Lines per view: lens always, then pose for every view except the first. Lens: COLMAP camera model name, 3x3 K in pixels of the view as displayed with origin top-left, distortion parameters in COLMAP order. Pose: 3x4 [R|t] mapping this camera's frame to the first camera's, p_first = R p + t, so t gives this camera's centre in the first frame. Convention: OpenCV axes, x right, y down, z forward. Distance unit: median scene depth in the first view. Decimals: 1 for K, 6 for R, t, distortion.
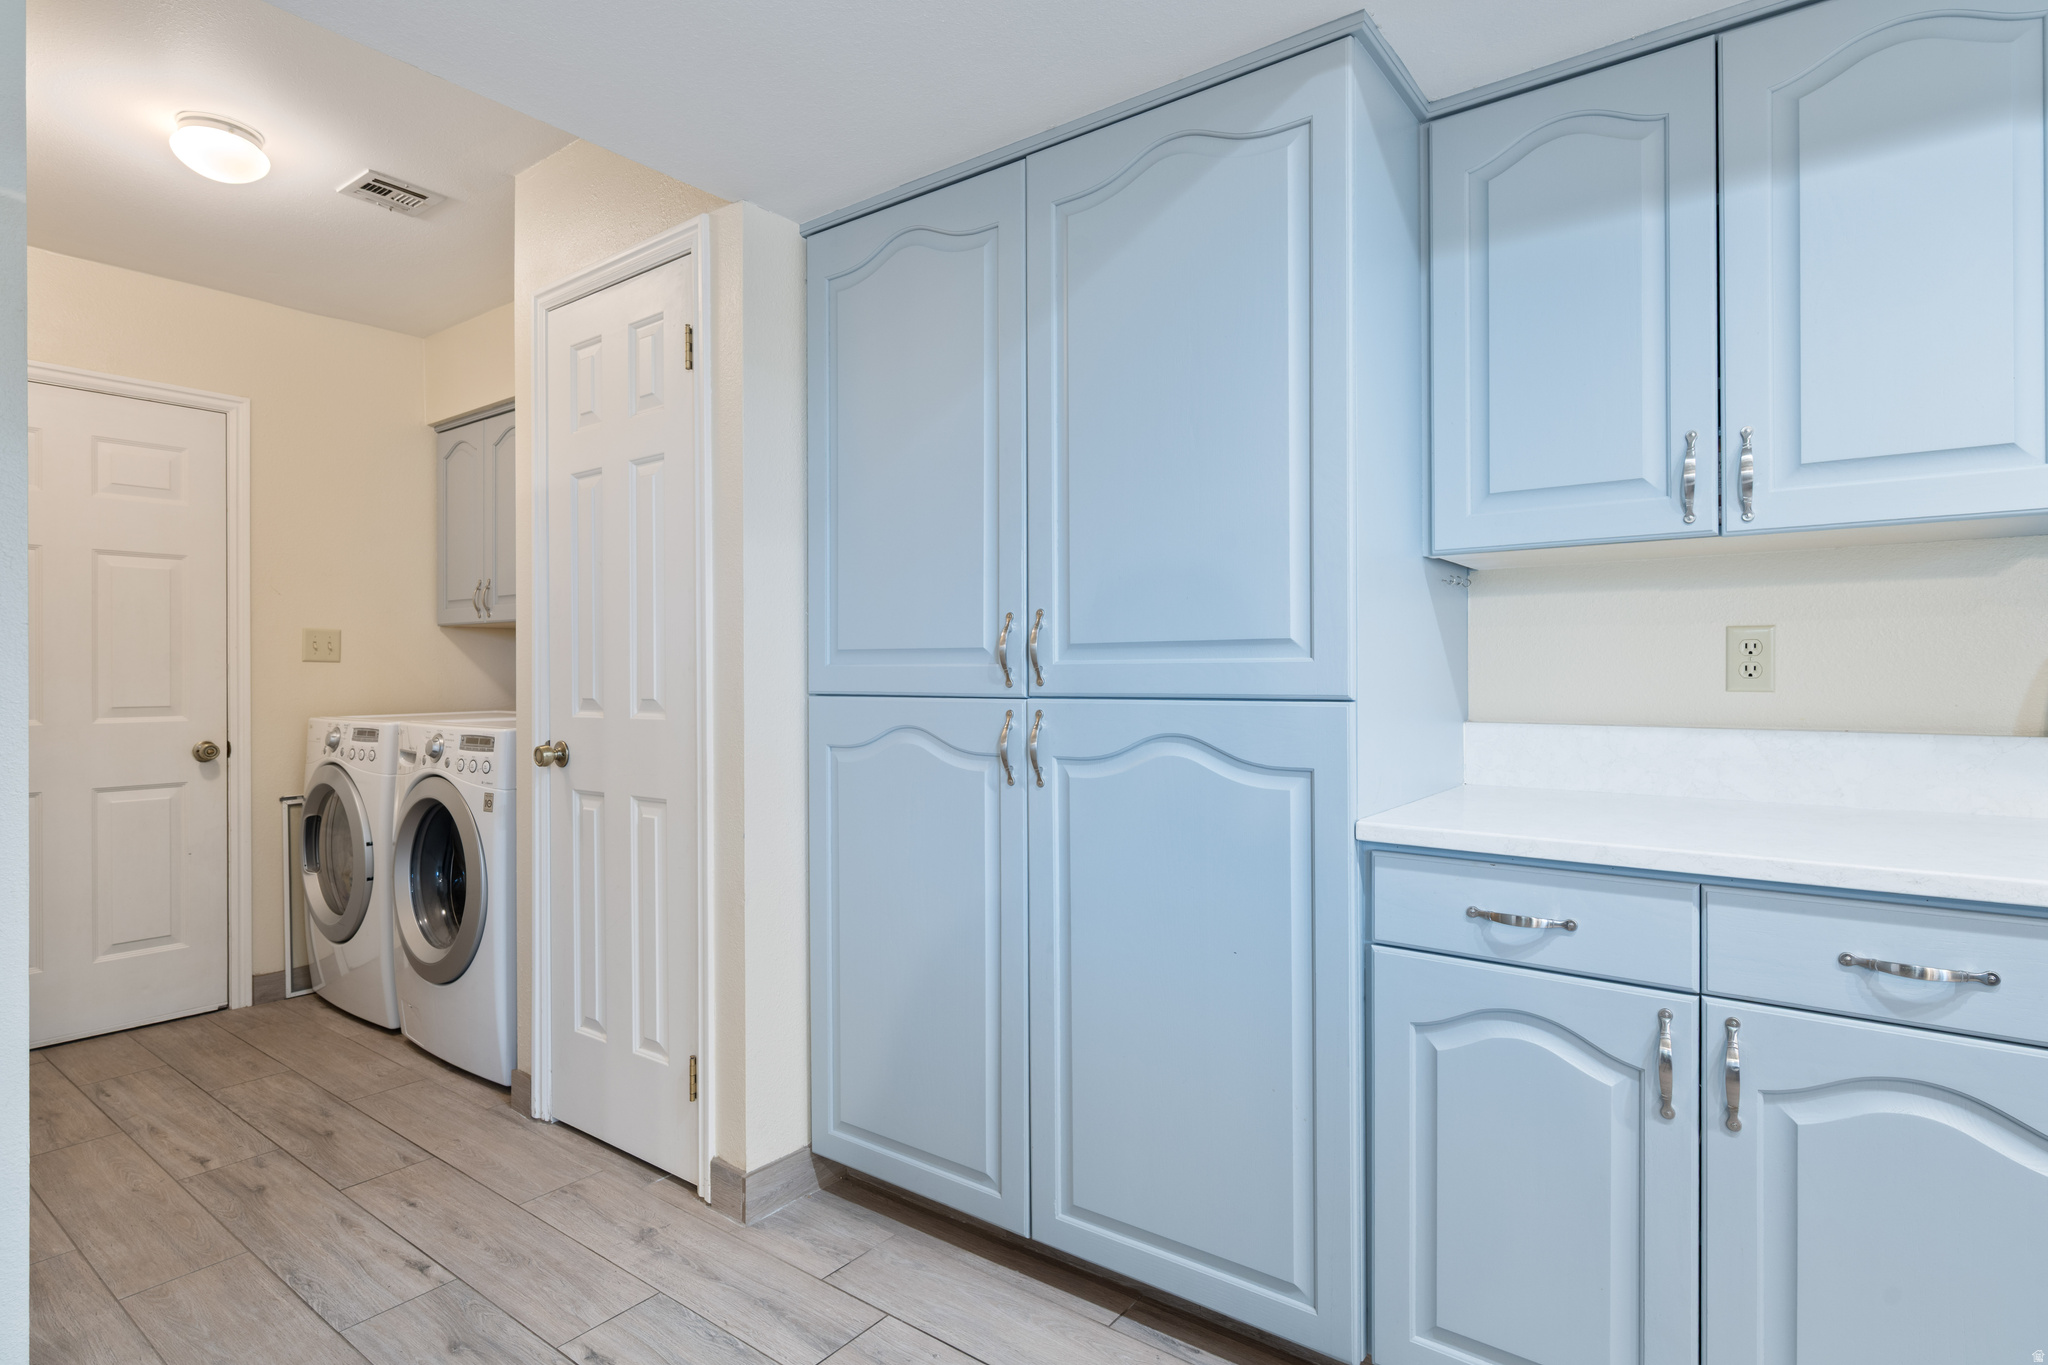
lens RADIAL K [[1035.4, 0, 1024.0], [0, 1035.4, 682.5], [0, 0, 1]] dist [-0.000938, 0.000798]
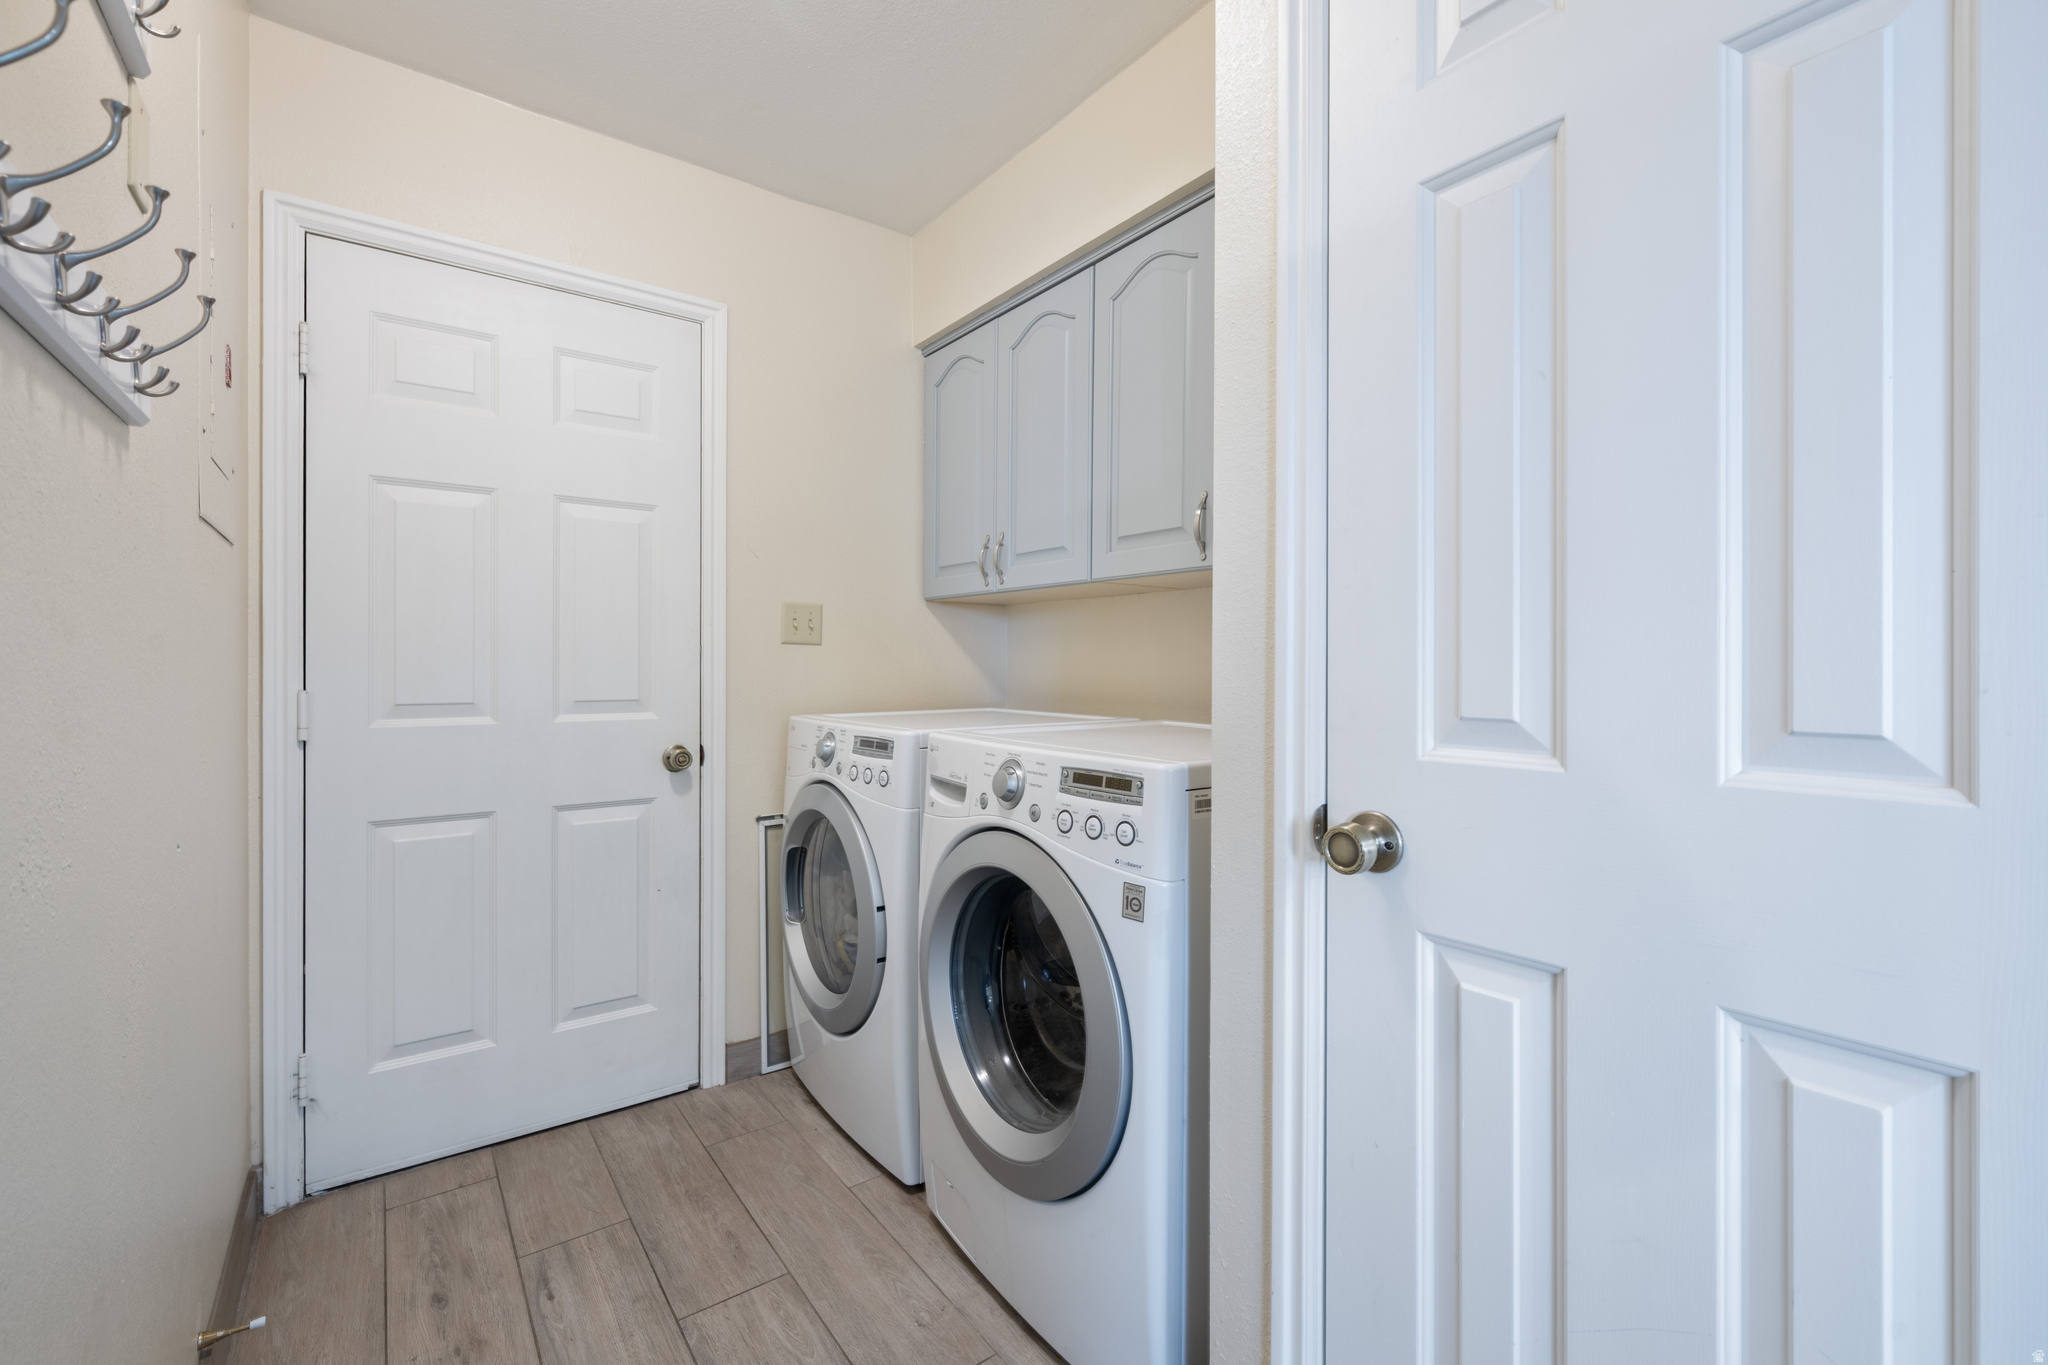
lens RADIAL K [[867.4, 0, 1021.3], [0, 867.4, 673.3], [0, 0, 1]] dist [-0.000460, -0.000395]
pose [[0.958917, 0.007518, -0.283588, -0.365659], [-0.006795, 0.999971, 0.003534, -0.001206], [0.283606, -0.001462, 0.958940, 0.458227]]
